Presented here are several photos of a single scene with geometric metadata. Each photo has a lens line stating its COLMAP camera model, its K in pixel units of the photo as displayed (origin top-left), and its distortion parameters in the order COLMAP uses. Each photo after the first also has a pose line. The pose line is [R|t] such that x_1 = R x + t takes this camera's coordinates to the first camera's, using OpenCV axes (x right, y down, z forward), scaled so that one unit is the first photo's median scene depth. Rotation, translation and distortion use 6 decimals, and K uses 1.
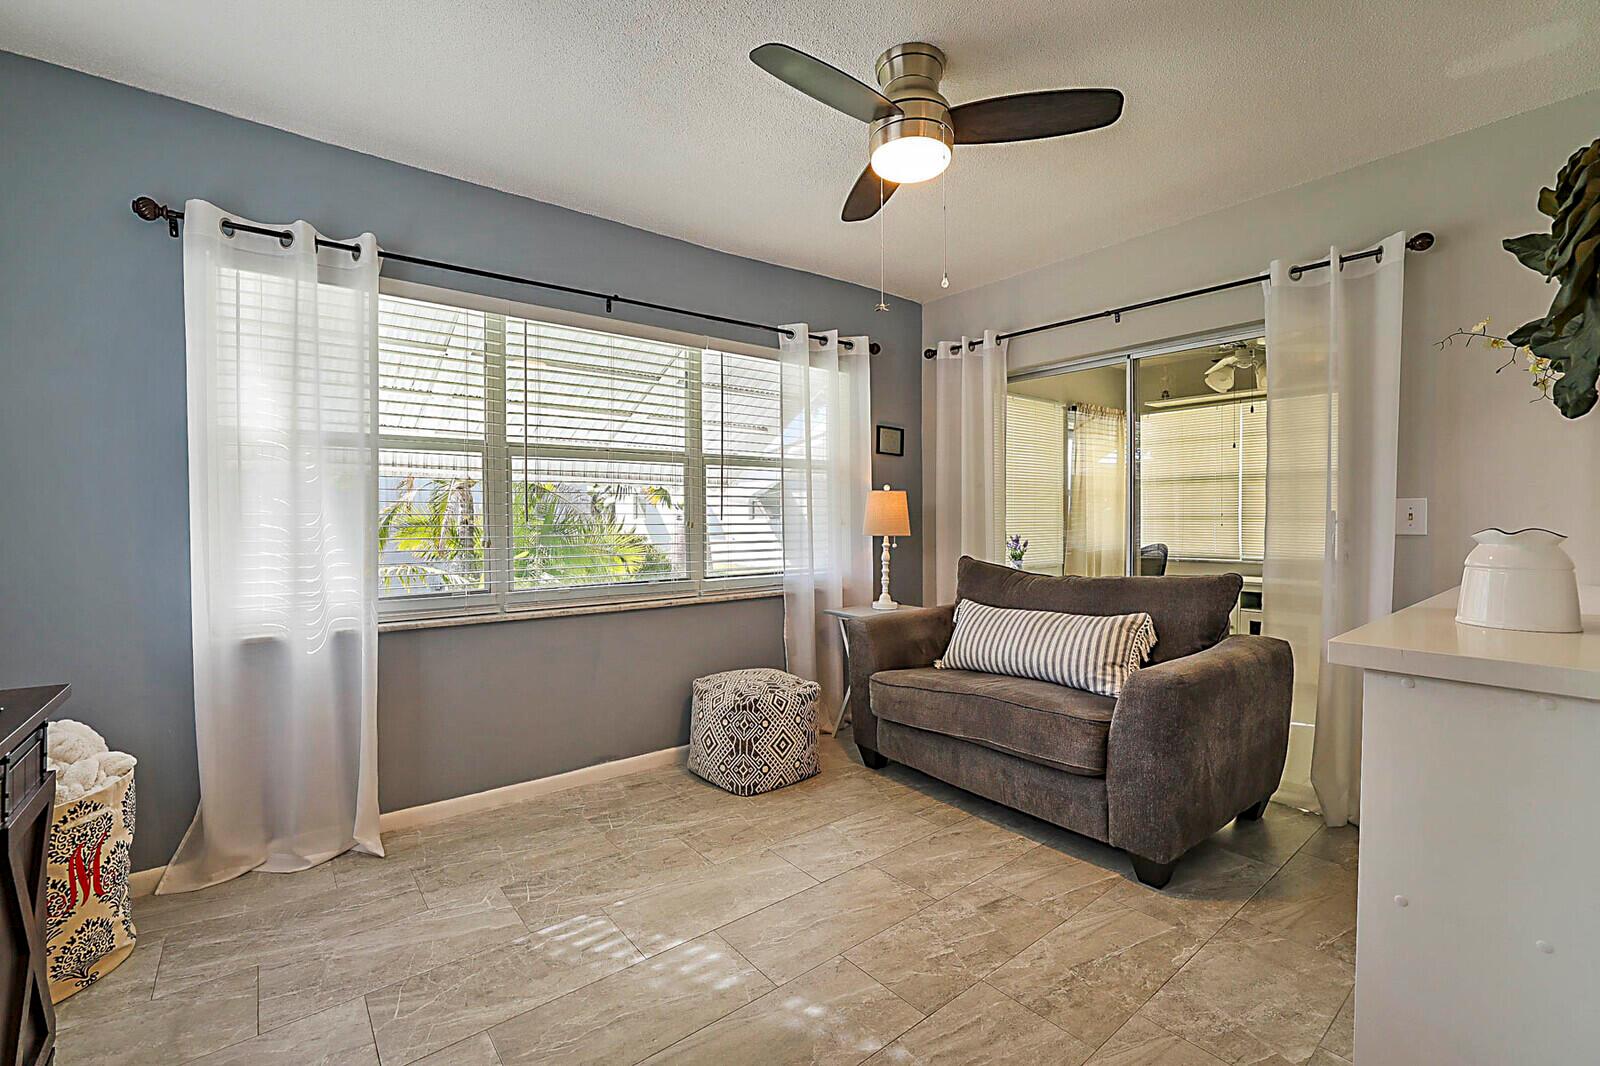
lens RADIAL K [[697.7, 0, 811.2], [0, 697.7, 519.4], [0, 0, 1]] dist [-0.020522, 0.004829]
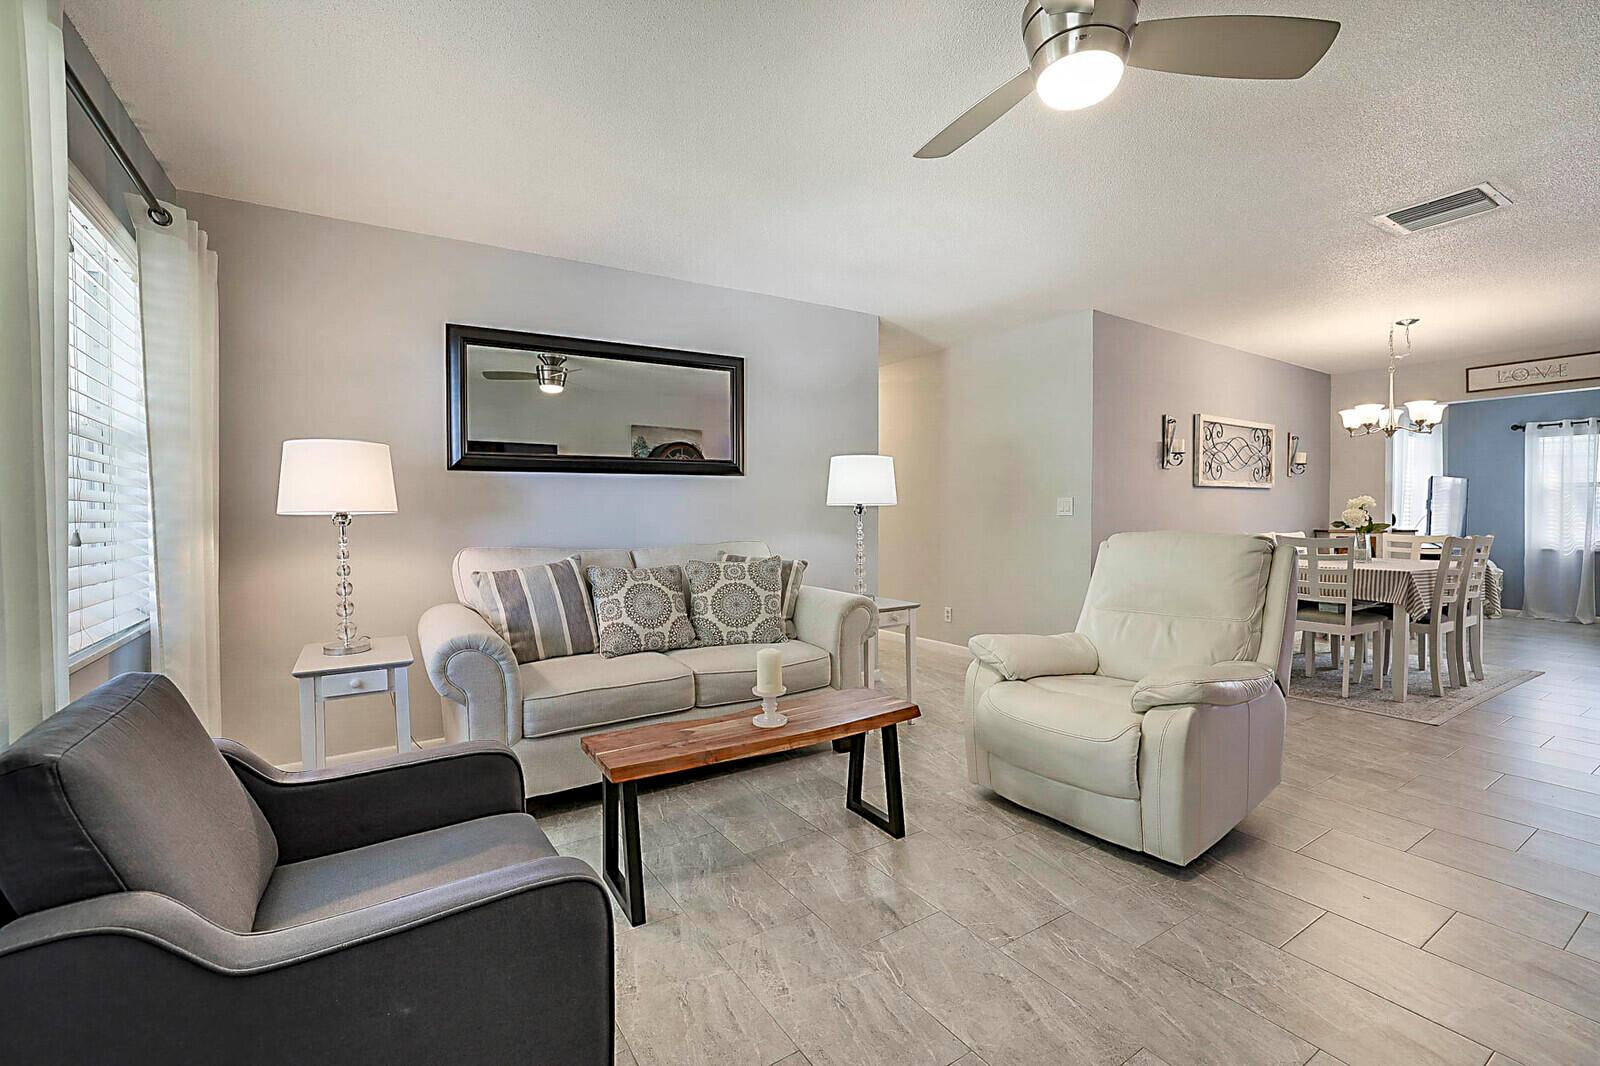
lens RADIAL K [[697.7, 0, 788.3], [0, 697.7, 518.4], [0, 0, 1]] dist [-0.020522, 0.004829]
pose [[-0.128520, 0.018435, -0.991536, 2.743571], [-0.008829, 0.999766, 0.019733, -0.002773], [0.991668, 0.011290, -0.128328, -2.055603]]
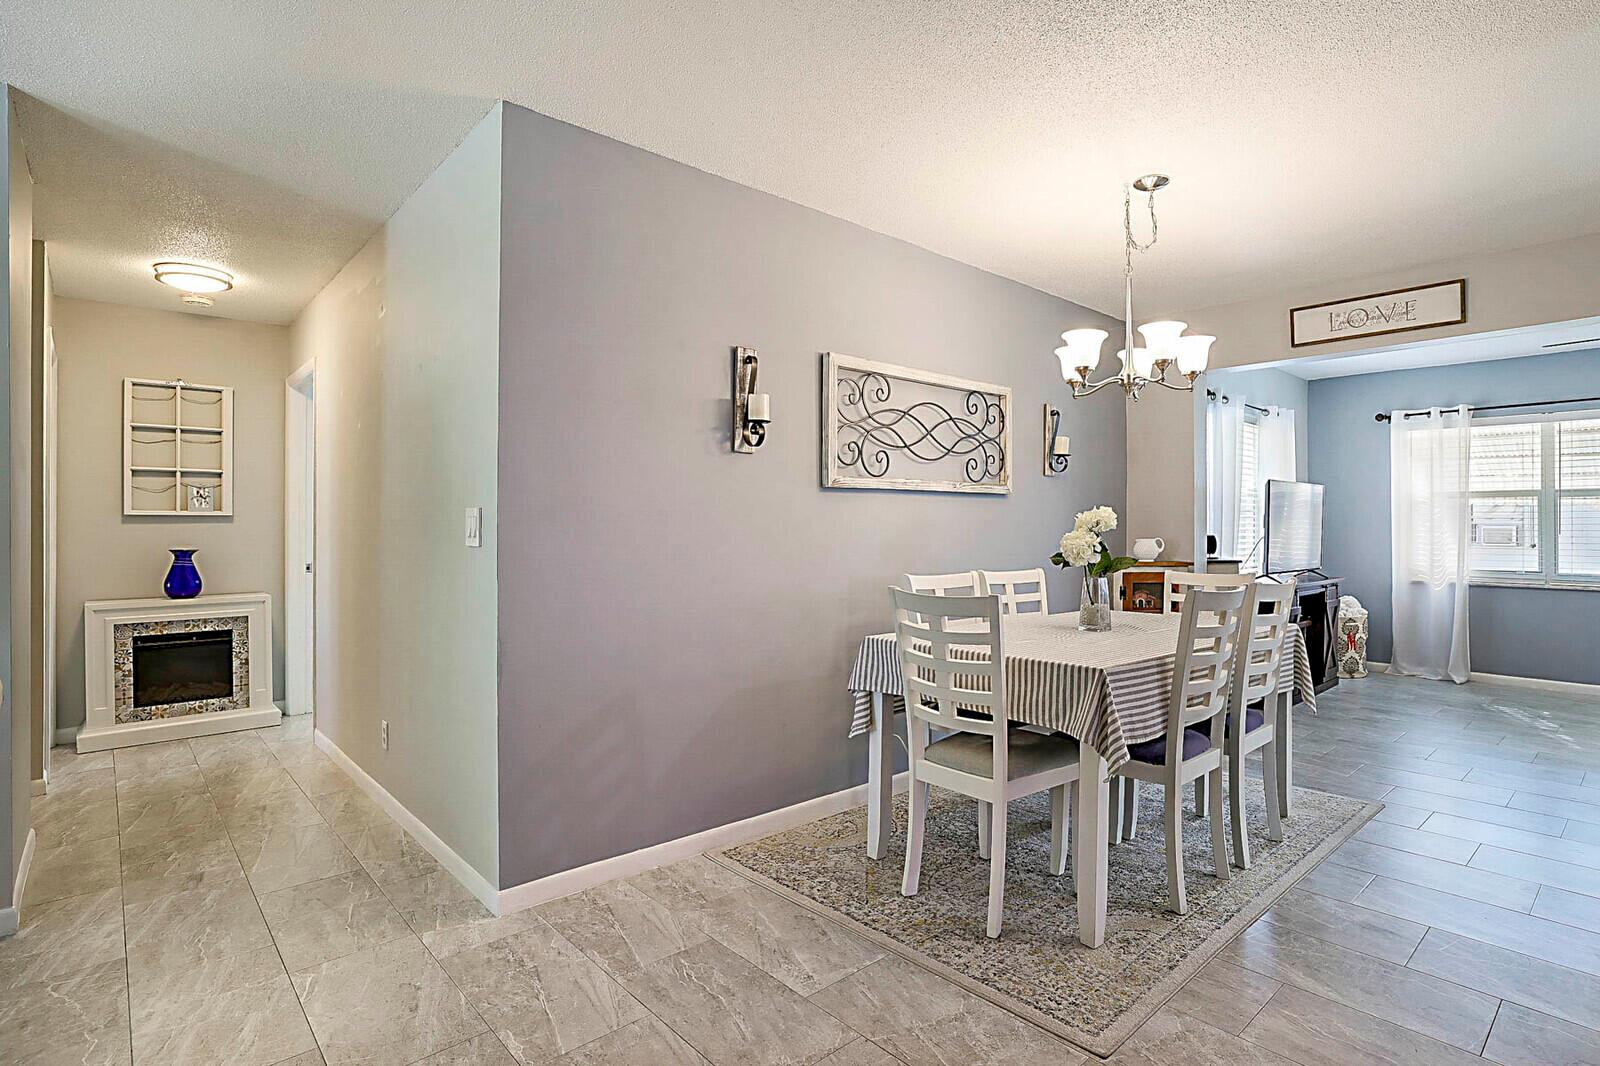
lens RADIAL K [[822.7, 0, 857.7], [0, 822.7, 522.3], [0, 0, 1]] dist [-0.020247, 0.000611]
pose [[0.078335, 0.004063, -0.996919, 1.815585], [-0.010731, 0.999937, 0.003232, -0.019632], [0.996869, 0.010444, 0.078373, -1.139144]]
